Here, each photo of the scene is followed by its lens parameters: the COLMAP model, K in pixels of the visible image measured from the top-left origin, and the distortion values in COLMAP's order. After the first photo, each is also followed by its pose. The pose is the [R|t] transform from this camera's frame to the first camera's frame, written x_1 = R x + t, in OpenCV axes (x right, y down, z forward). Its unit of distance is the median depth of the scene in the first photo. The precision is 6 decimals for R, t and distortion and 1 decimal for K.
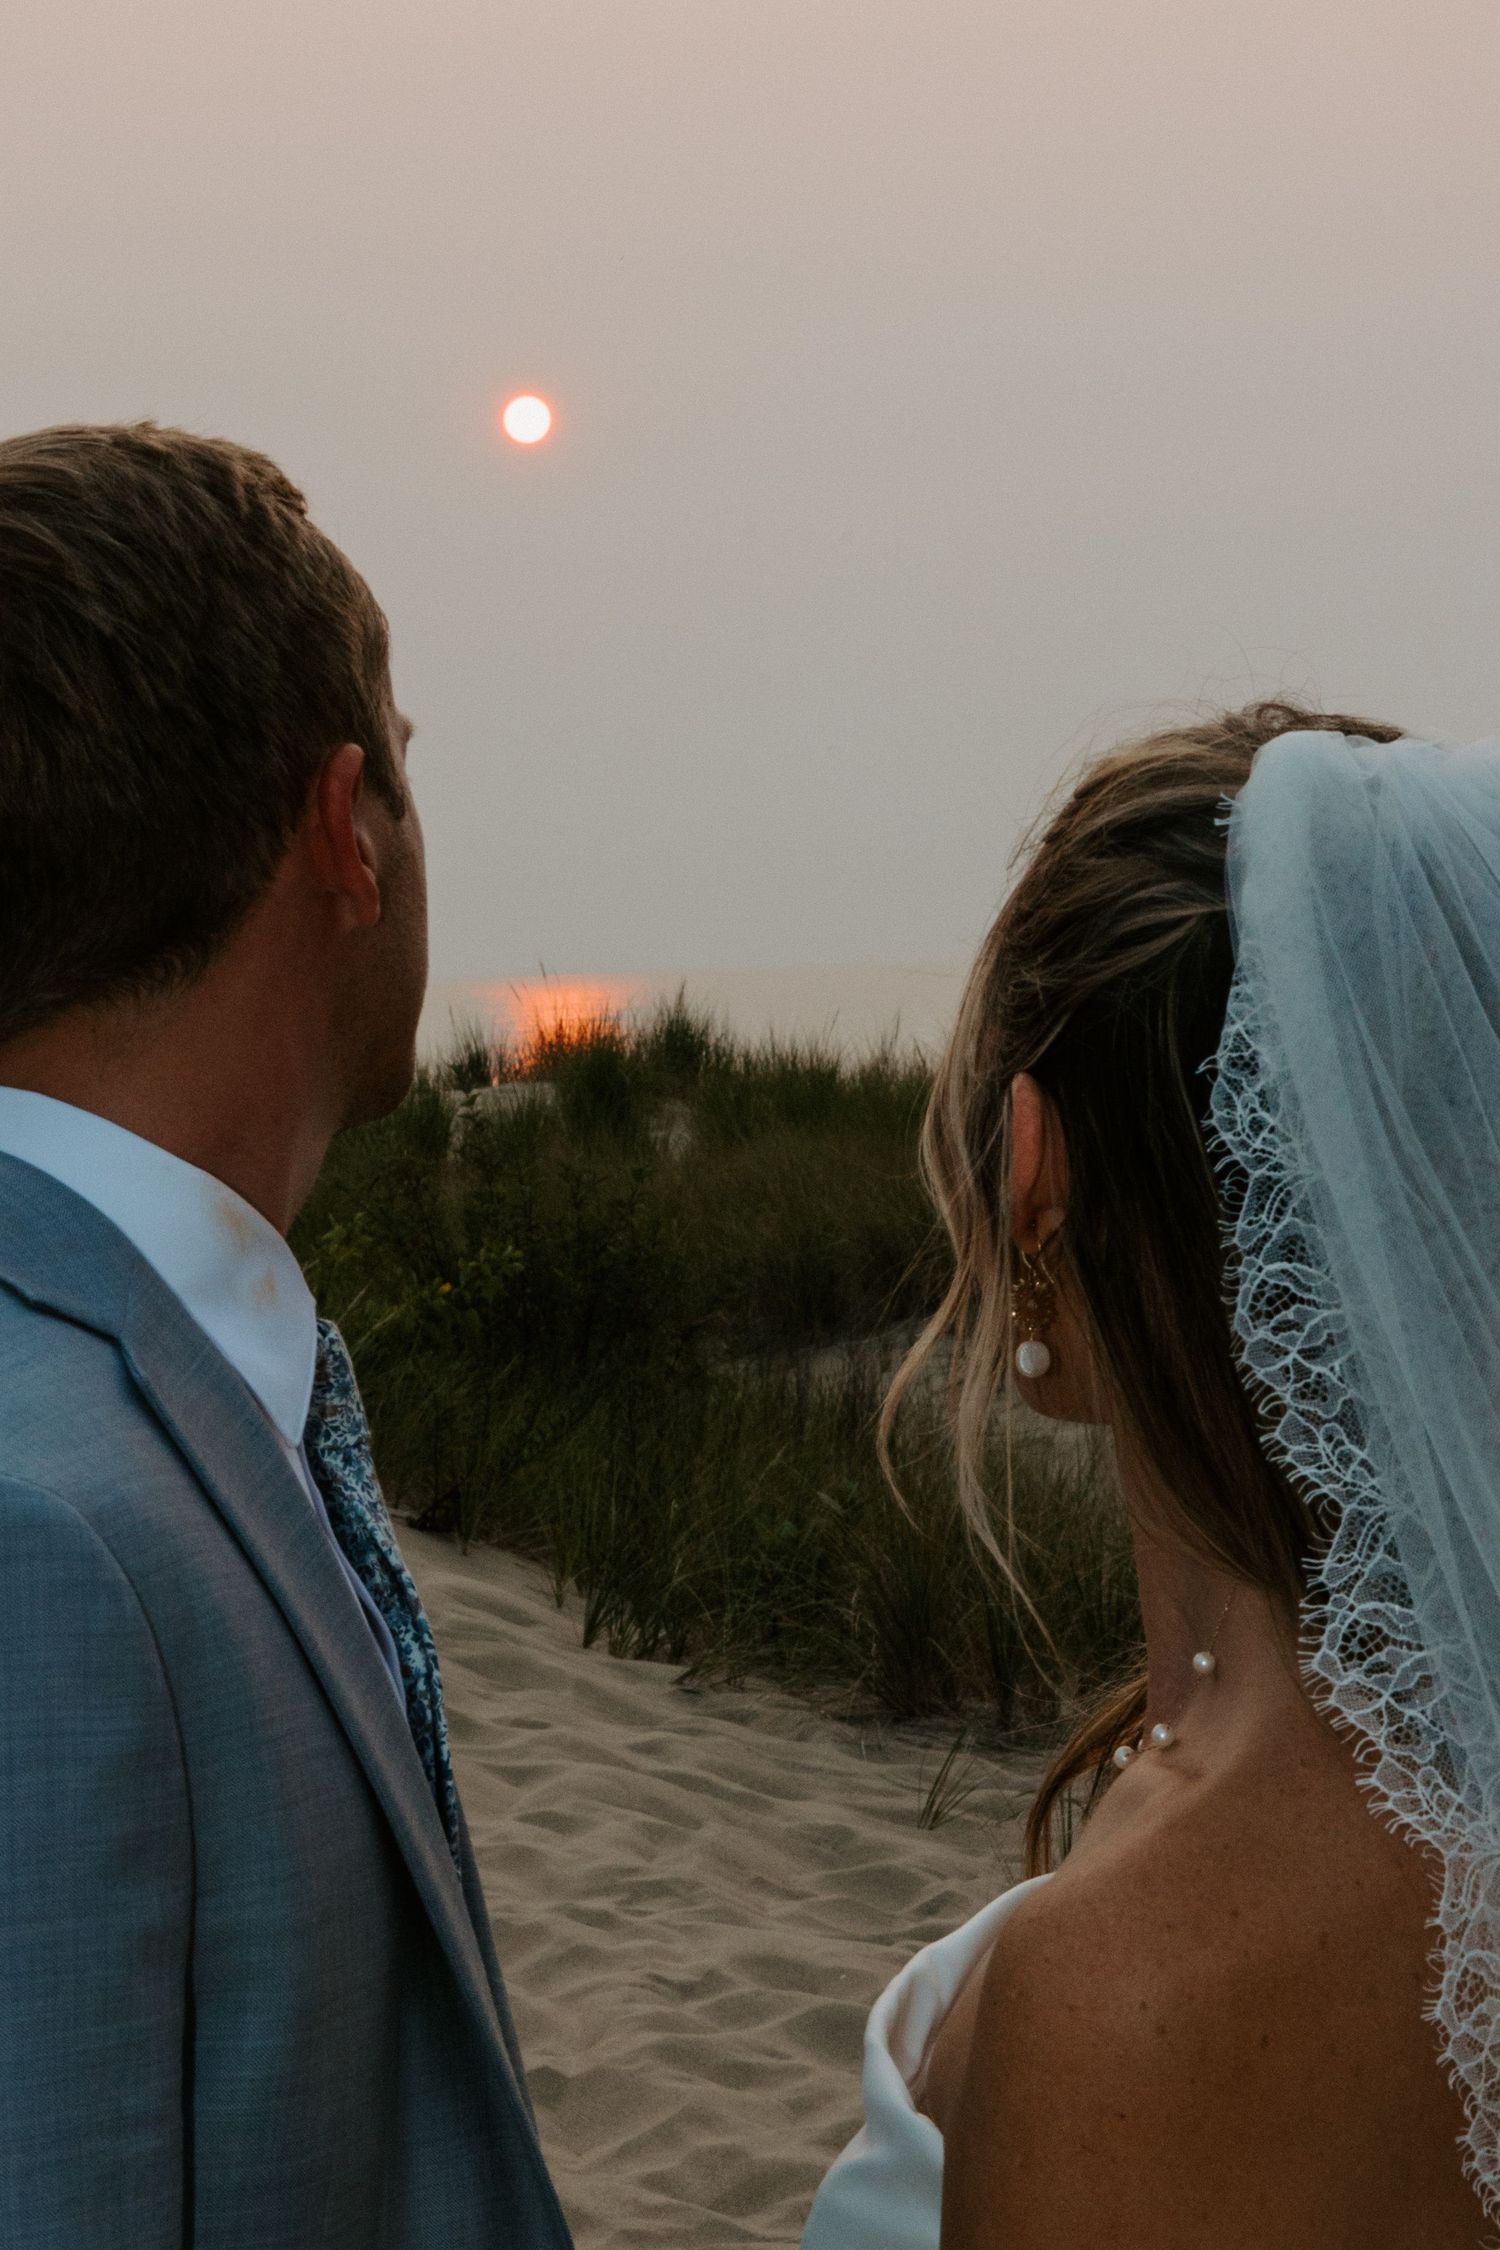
lens RADIAL K [[3317.7, 0, 751.0], [0, 3317.7, 1123.8], [0, 0, 1]] dist [0.026634, 0.000000]
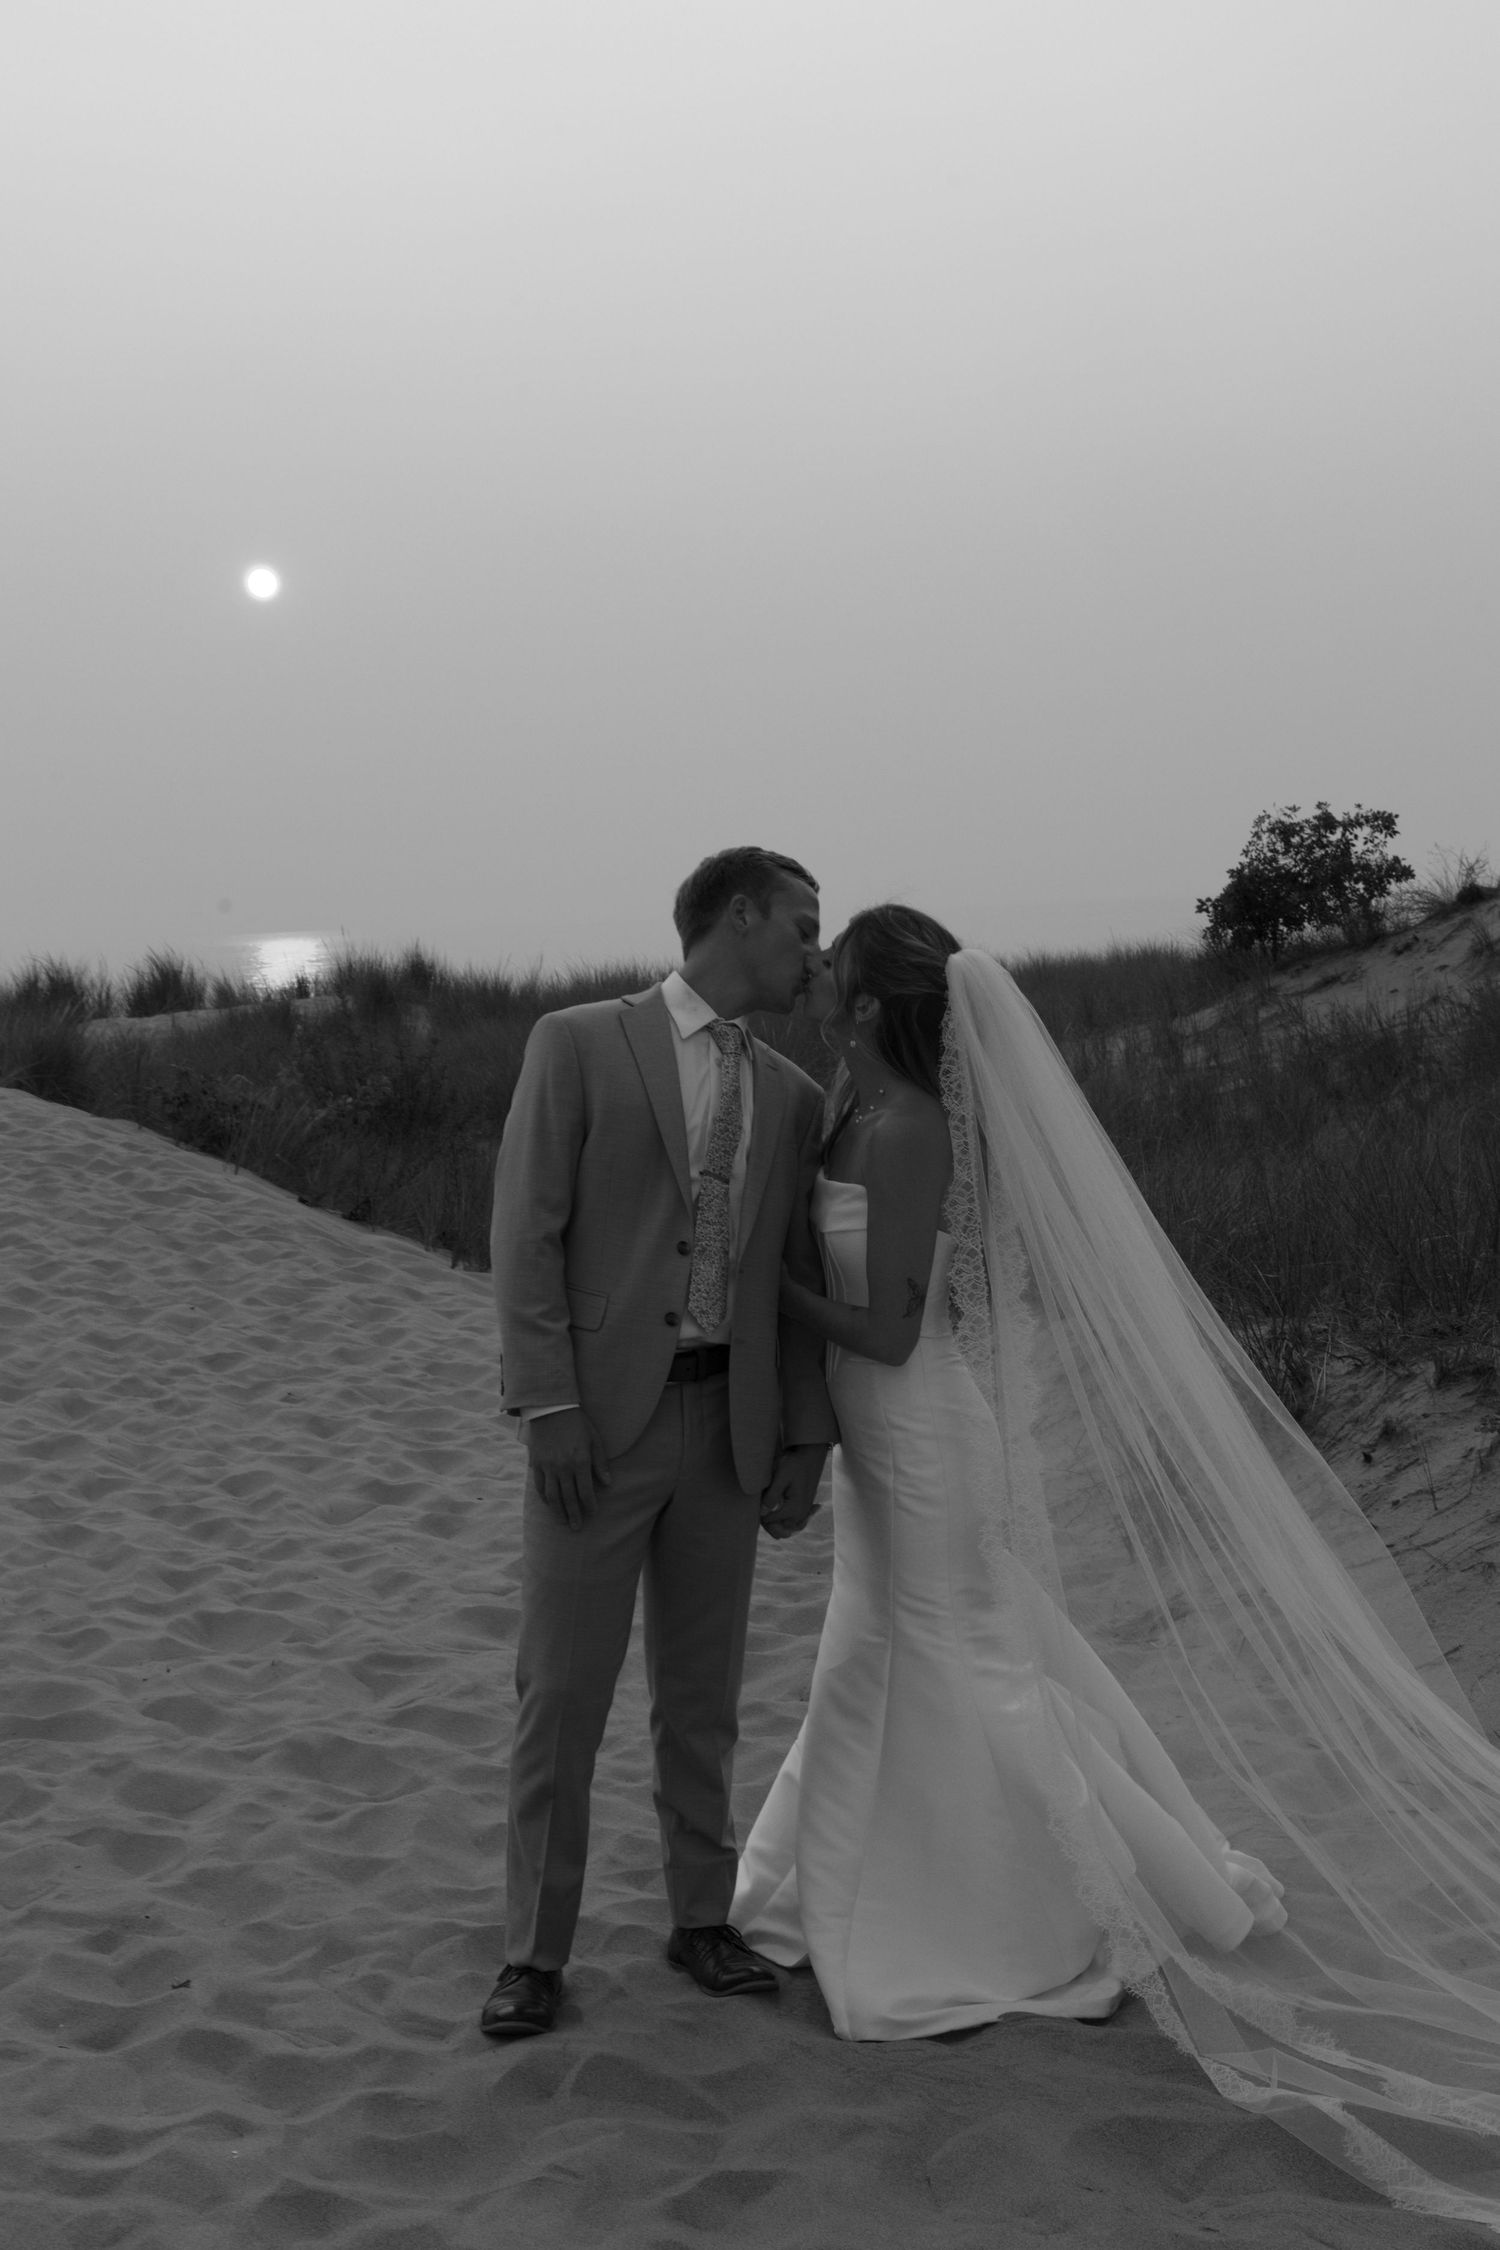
lens RADIAL K [[2900.9, 0, 749.5], [0, 2900.9, 1122.5], [0, 0, 1]] dist [-0.008285, 0.000000]
pose [[0.978665, -0.014781, 0.204930, -0.168629], [0.009903, 0.999643, 0.024809, 0.019264], [-0.205224, -0.022250, 0.978462, -0.547918]]
